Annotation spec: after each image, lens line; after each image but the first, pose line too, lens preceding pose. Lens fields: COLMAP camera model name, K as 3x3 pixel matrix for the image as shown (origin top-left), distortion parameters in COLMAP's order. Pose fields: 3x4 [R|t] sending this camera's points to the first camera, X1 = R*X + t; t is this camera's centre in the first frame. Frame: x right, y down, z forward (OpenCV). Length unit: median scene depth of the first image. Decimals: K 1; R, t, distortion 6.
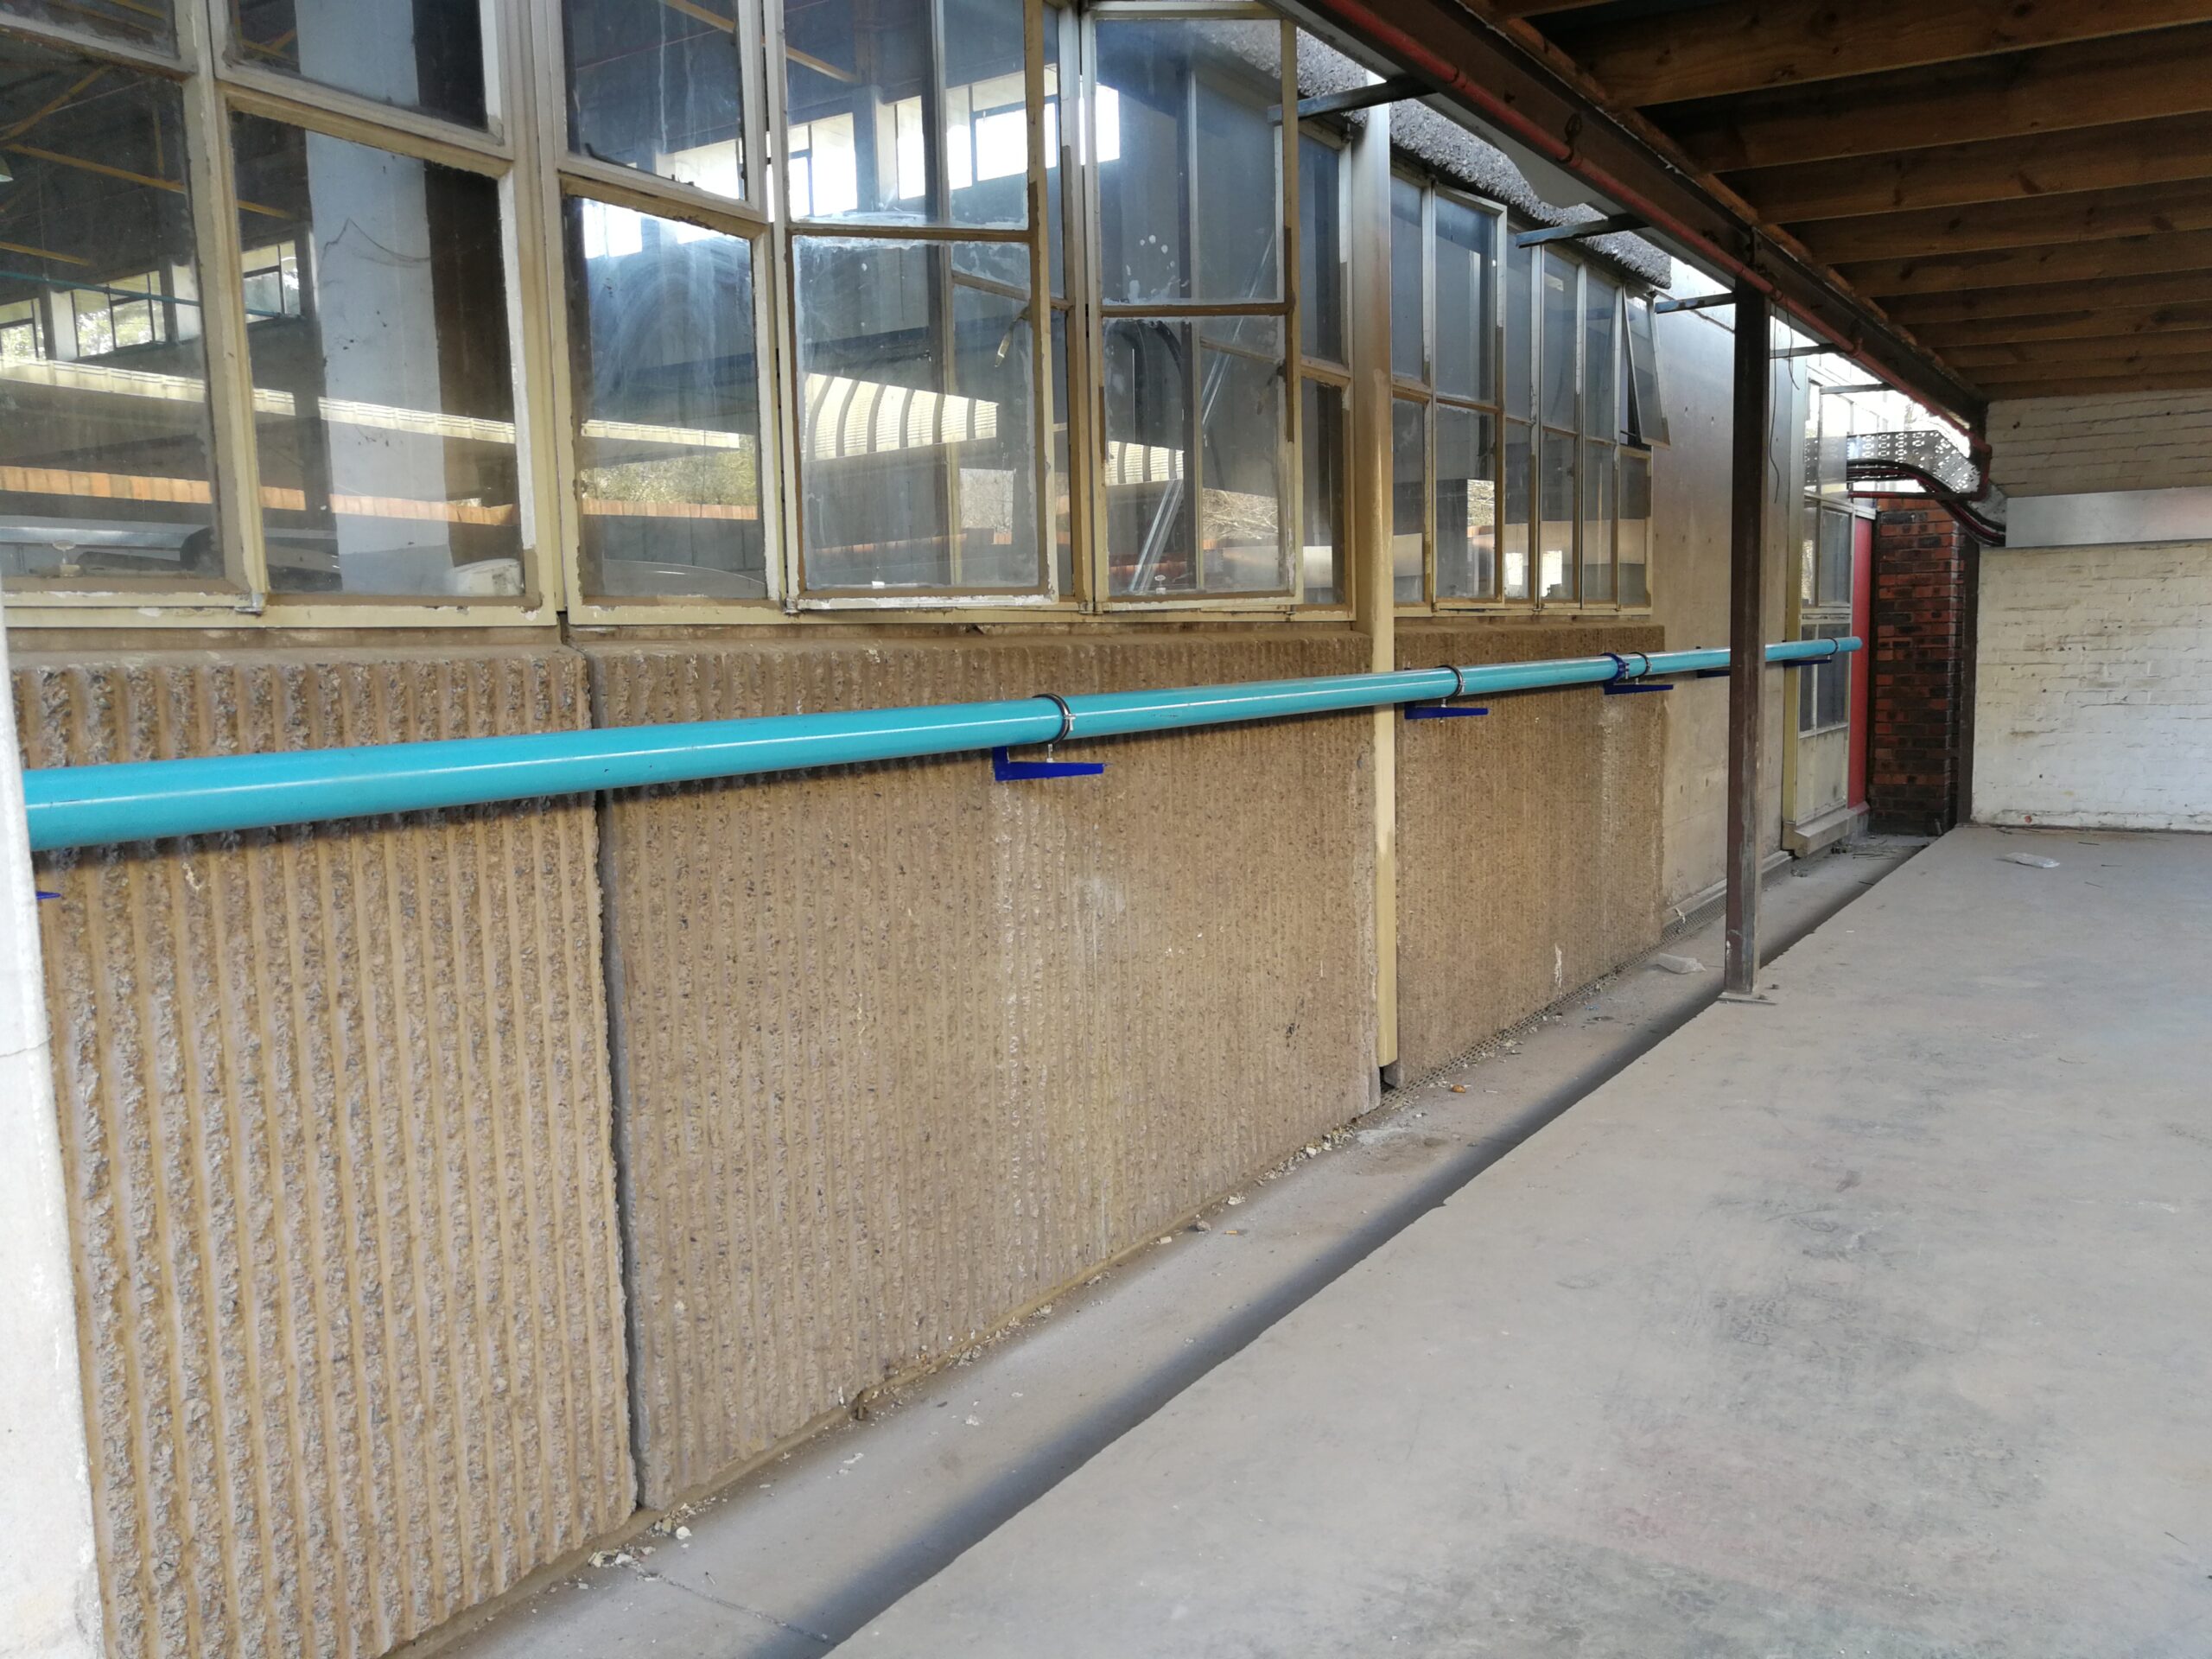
lens RADIAL K [[1766.5, 0, 1152.8], [0, 1766.5, 864.2], [0, 0, 1]] dist [-0.008647, 0.058708]
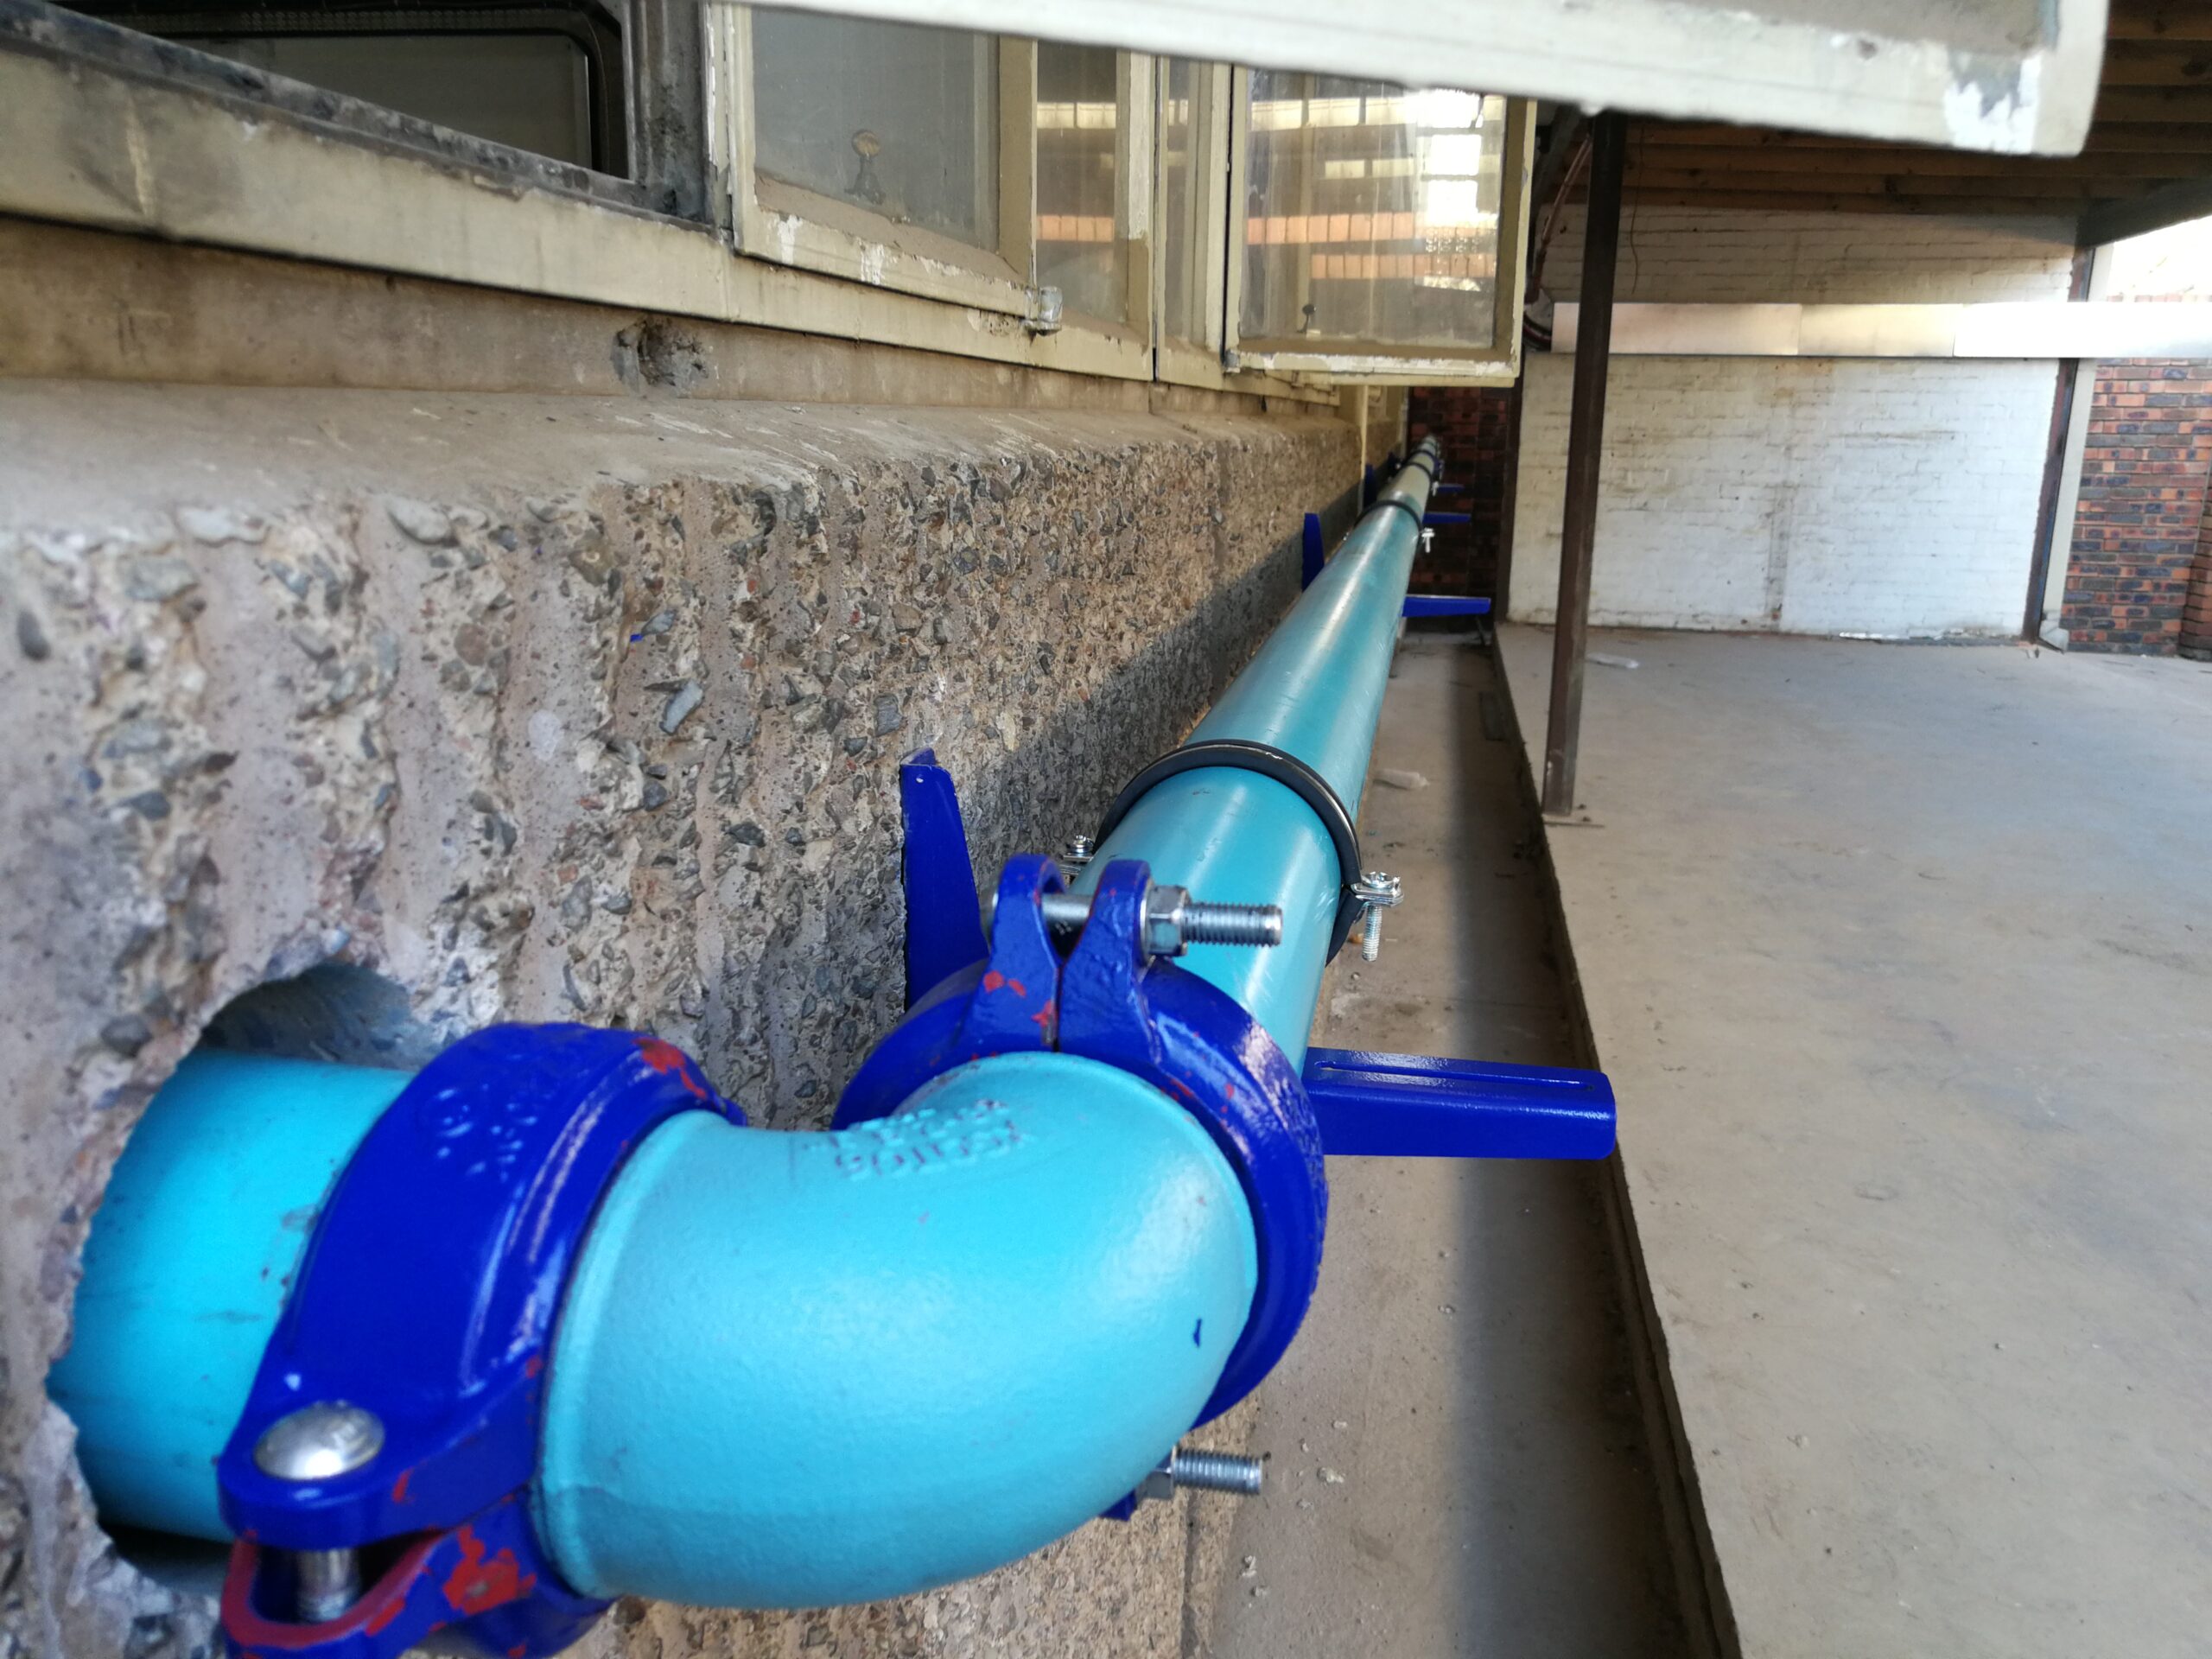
lens RADIAL K [[1766.5, 0, 1111.0], [0, 1766.5, 854.4], [0, 0, 1]] dist [-0.008647, 0.058708]
pose [[0.926960, -0.050151, 0.371794, -0.256445], [0.005744, 0.992806, 0.119599, -0.022660], [-0.375117, -0.108728, 0.920579, 0.205640]]
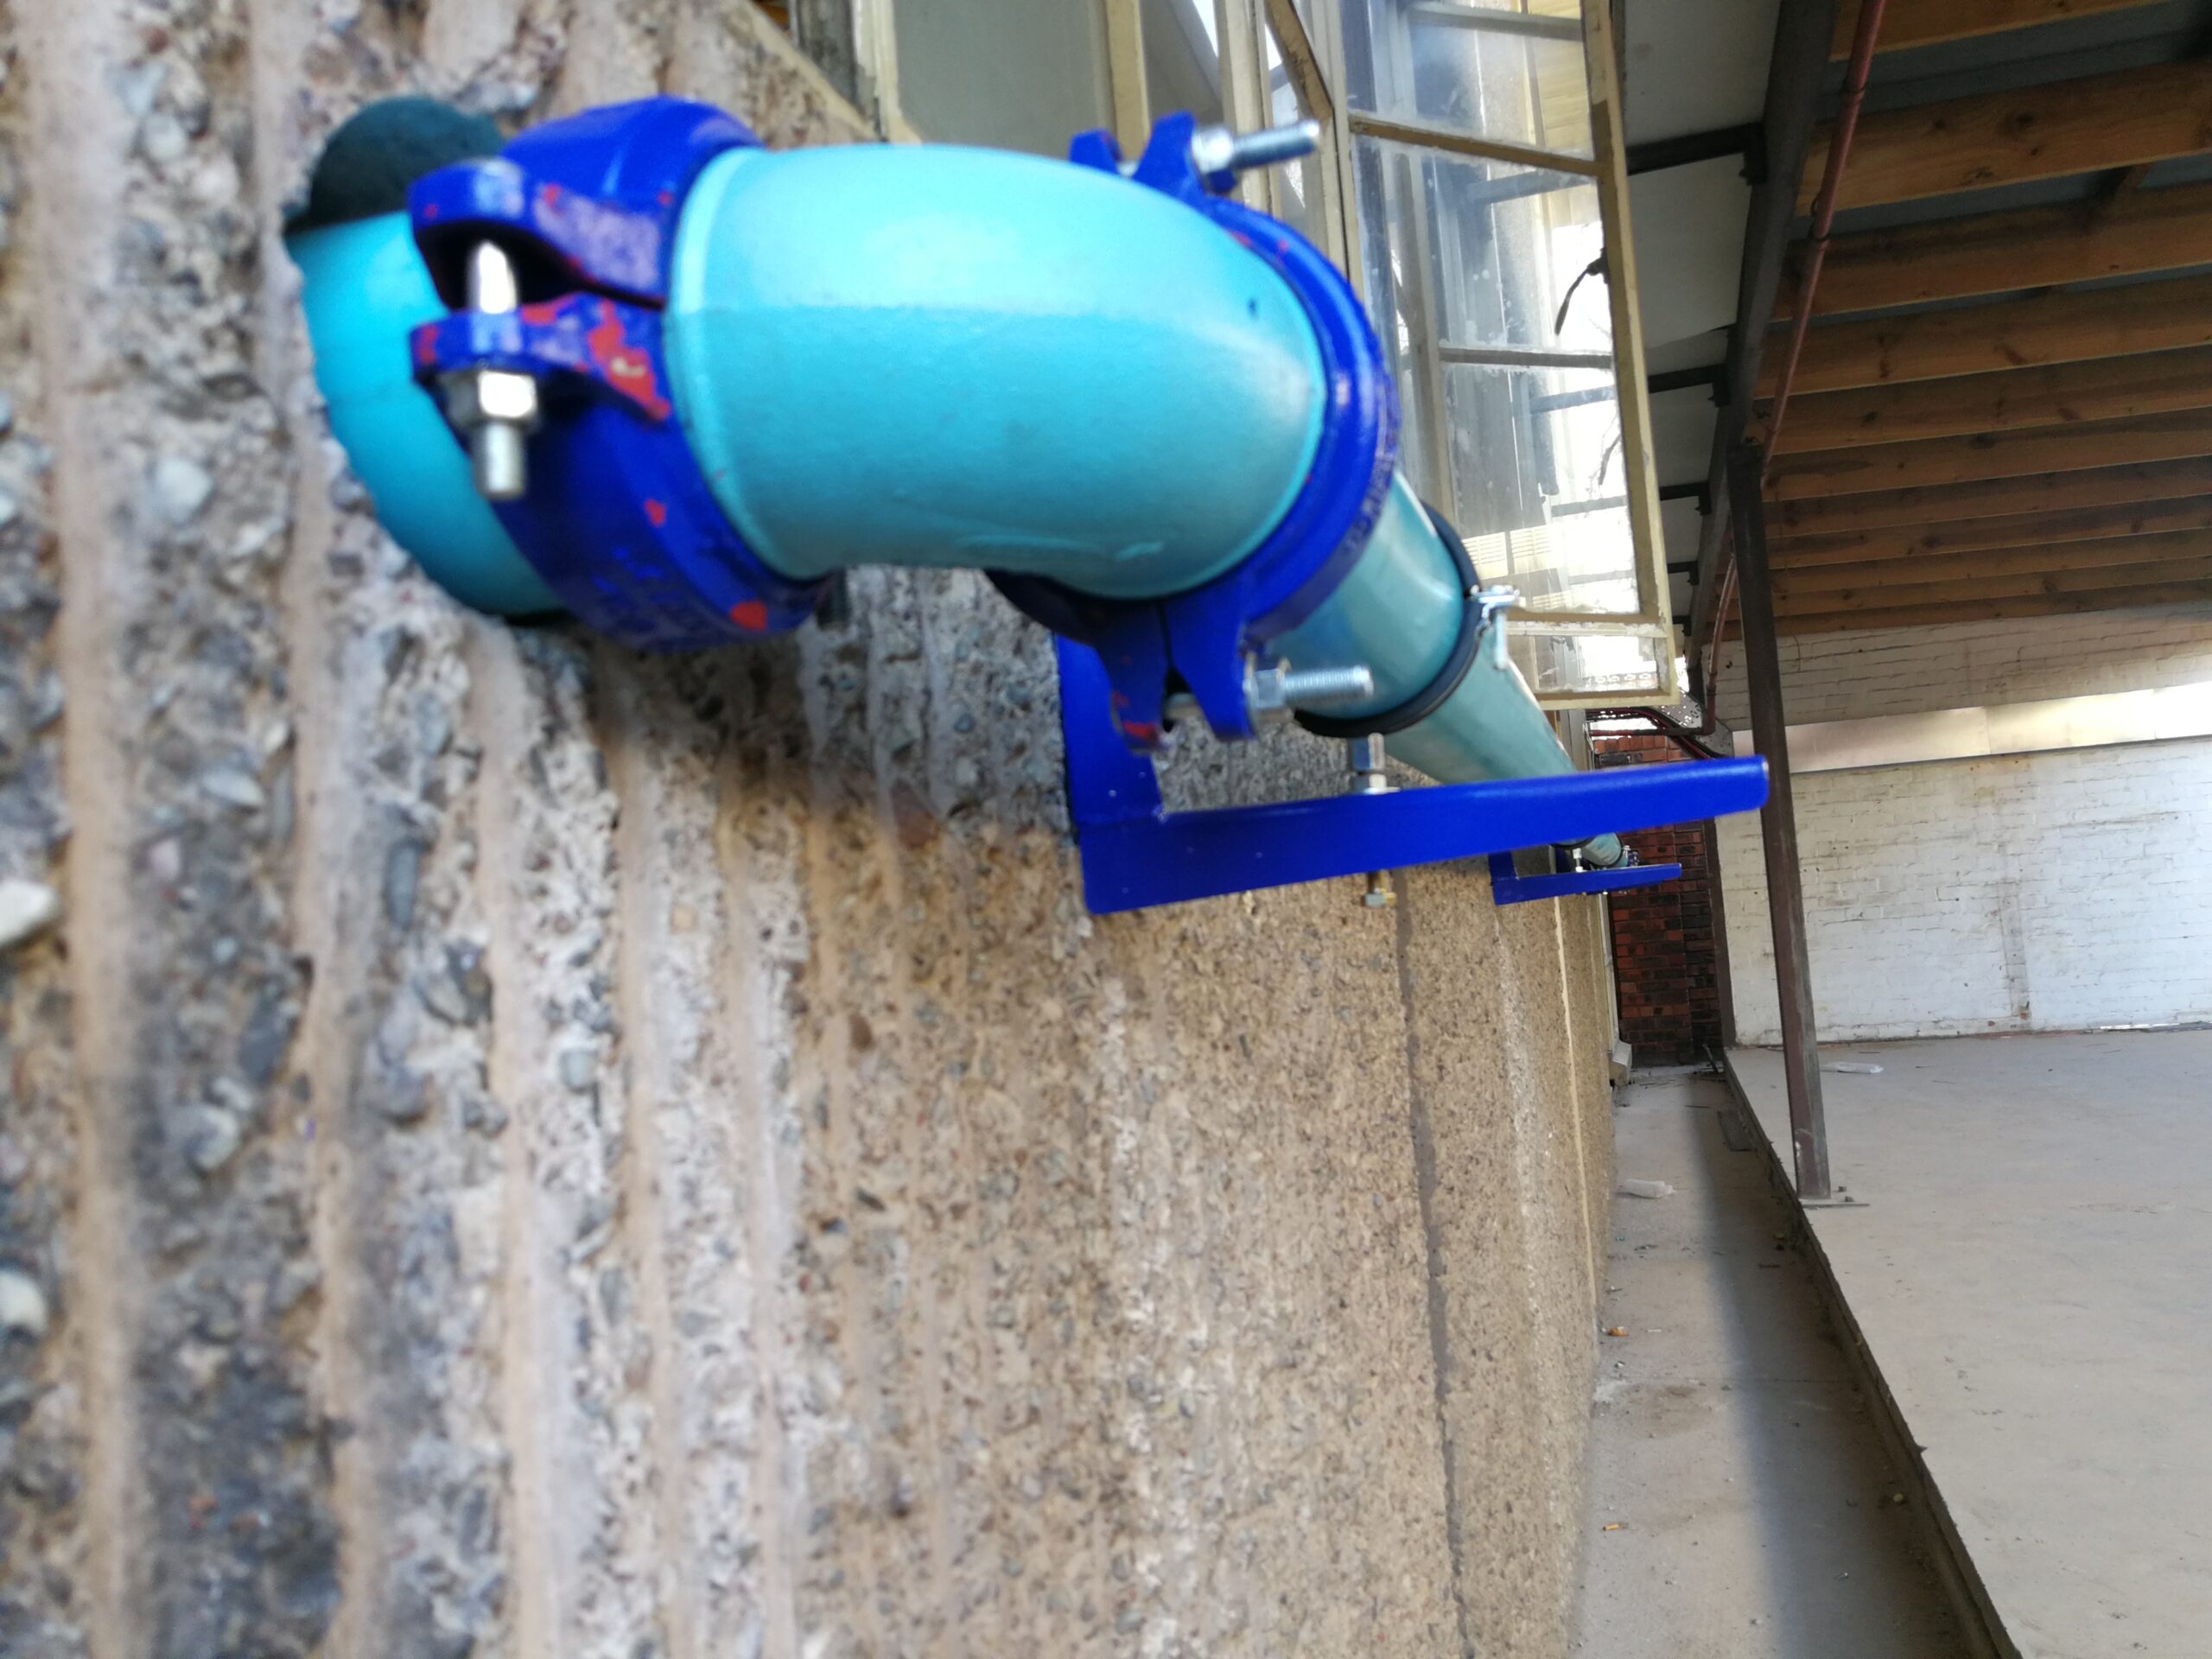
lens RADIAL K [[1766.5, 0, 1121.0], [0, 1766.5, 876.8], [0, 0, 1]] dist [-0.008647, 0.058708]
pose [[0.961851, -0.042221, 0.270296, -0.256123], [0.089114, 0.982486, -0.163645, 0.027559], [-0.258653, 0.181490, 0.948768, 0.200673]]
